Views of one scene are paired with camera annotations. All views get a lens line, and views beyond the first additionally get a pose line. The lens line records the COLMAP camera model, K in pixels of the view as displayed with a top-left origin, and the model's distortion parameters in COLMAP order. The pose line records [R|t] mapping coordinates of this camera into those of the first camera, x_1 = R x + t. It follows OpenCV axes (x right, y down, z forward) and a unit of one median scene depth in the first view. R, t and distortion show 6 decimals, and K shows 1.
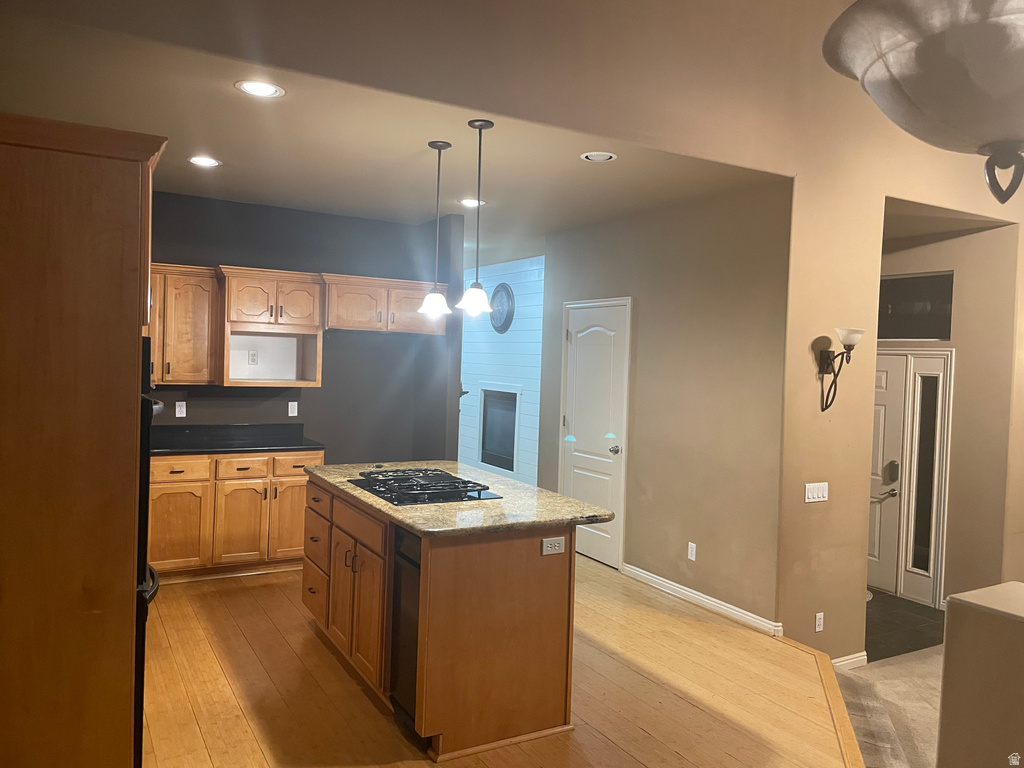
lens RADIAL K [[781.9, 0, 513.8], [0, 781.9, 380.2], [0, 0, 1]] dist [0.103613, -0.142752]
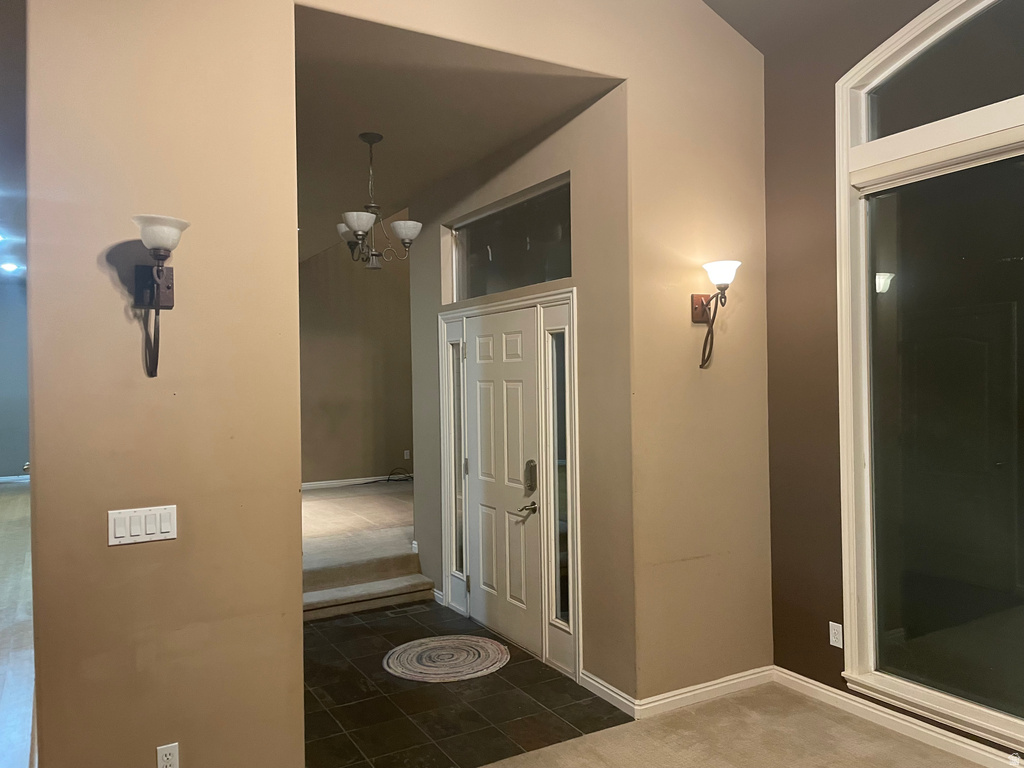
lens RADIAL K [[781.9, 0, 513.8], [0, 781.9, 380.2], [0, 0, 1]] dist [0.103613, -0.142752]
pose [[0.998637, -0.051391, 0.009071, 0.468012], [0.051634, 0.998242, -0.029095, 0.052065], [-0.007560, 0.029524, 0.999535, 0.328837]]
